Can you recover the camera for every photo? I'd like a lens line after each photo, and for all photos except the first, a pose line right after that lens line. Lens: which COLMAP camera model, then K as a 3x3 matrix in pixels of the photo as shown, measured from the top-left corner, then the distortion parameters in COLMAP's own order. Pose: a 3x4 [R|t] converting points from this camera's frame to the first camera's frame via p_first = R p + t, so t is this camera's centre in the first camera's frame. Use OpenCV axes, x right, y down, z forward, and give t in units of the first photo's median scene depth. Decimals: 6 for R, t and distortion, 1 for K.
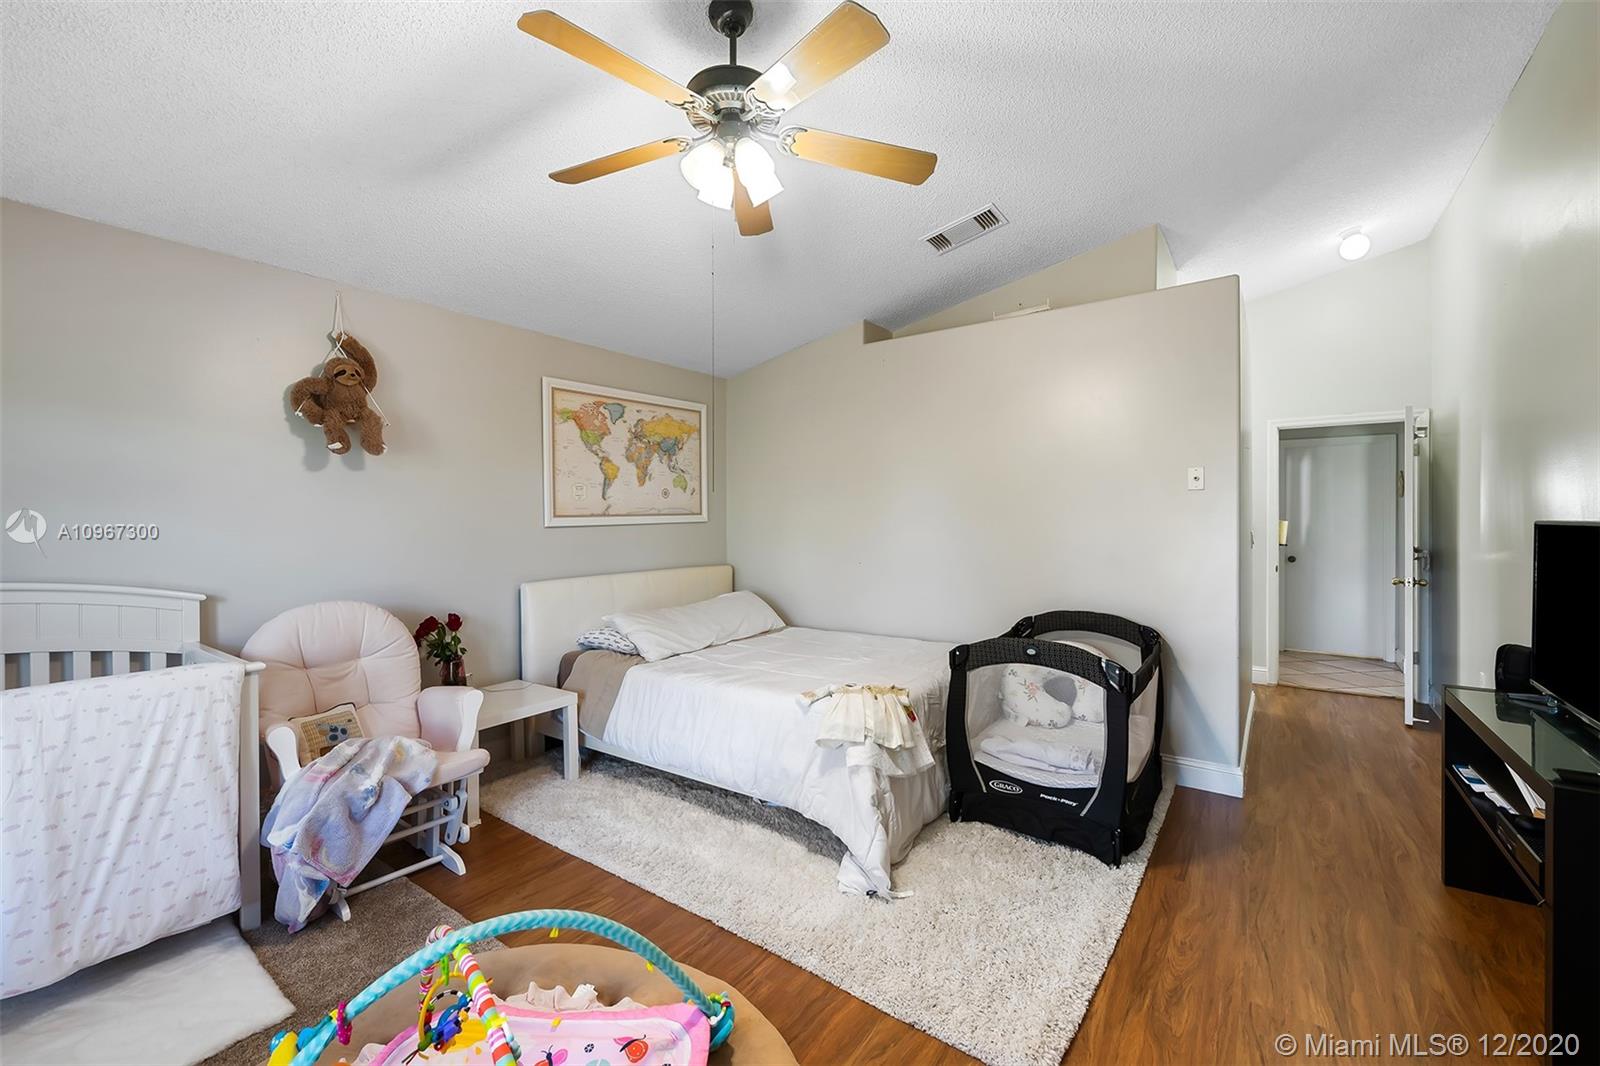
lens RADIAL K [[647.0, 0, 802.4], [0, 647.0, 519.0], [0, 0, 1]] dist [-0.000142, -0.000253]
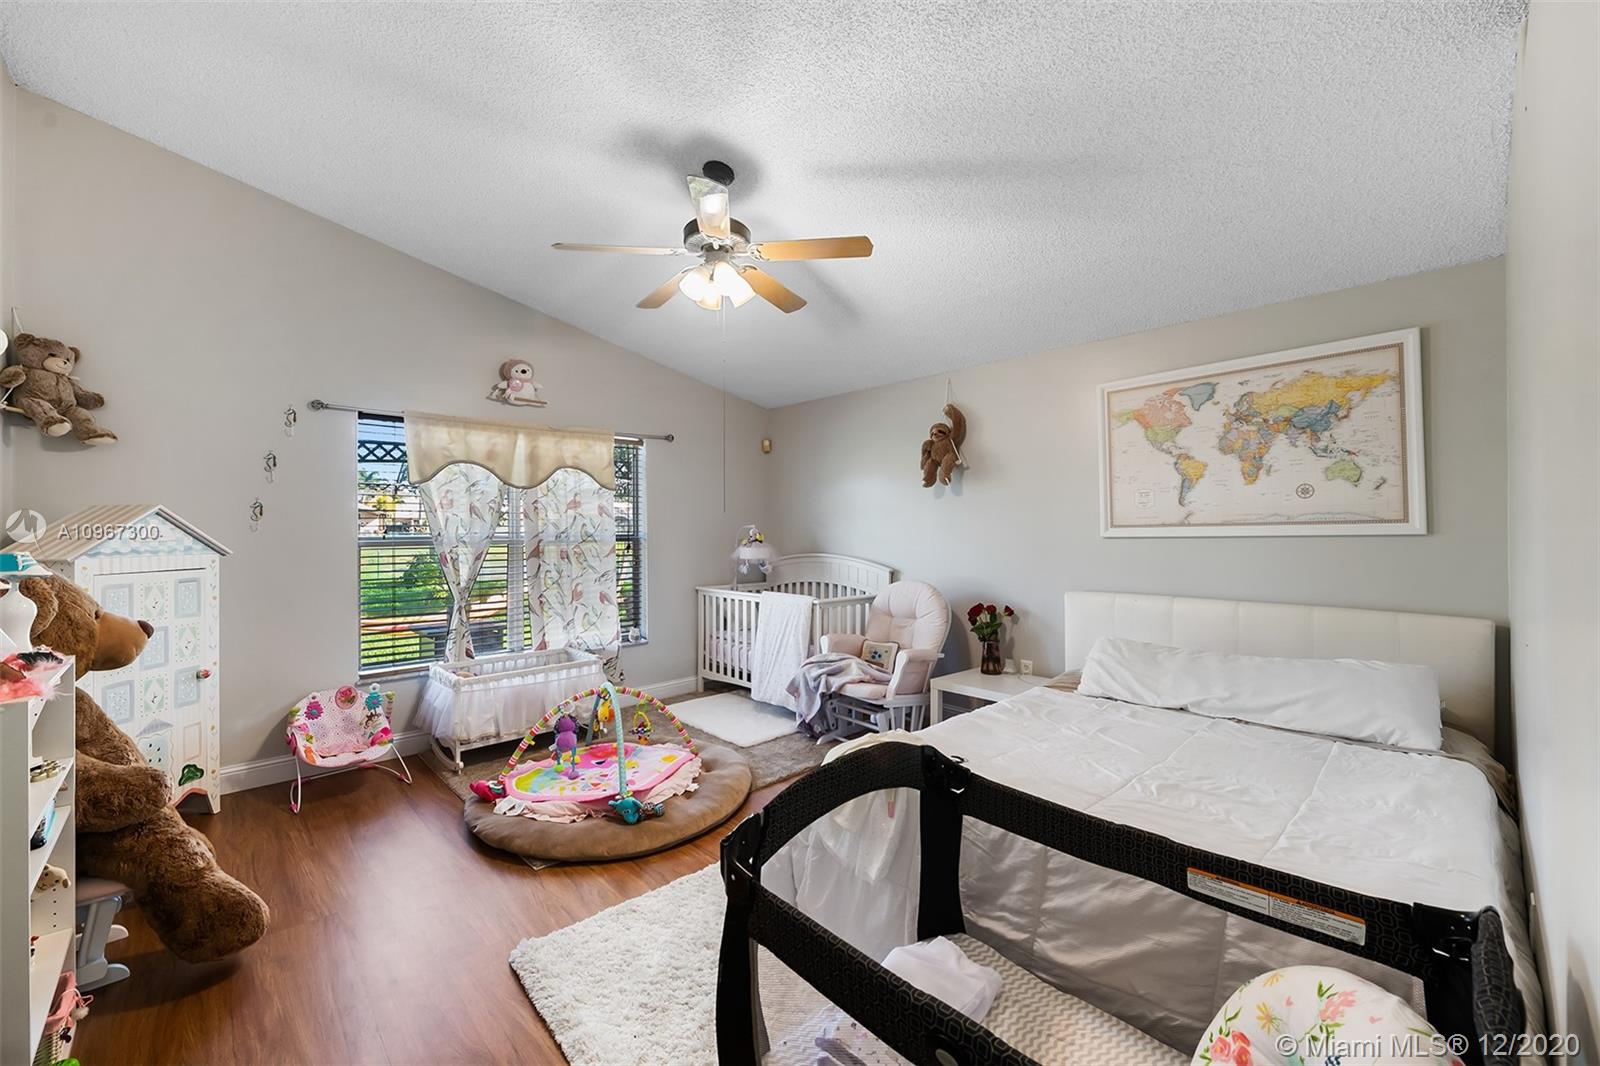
lens RADIAL K [[647.0, 0, 802.4], [0, 647.0, 519.0], [0, 0, 1]] dist [-0.000142, -0.000253]
pose [[-0.182056, -0.011933, -0.983216, 0.574786], [0.000497, 0.999925, -0.012228, -0.003327], [0.983288, -0.002715, -0.182037, 0.657627]]
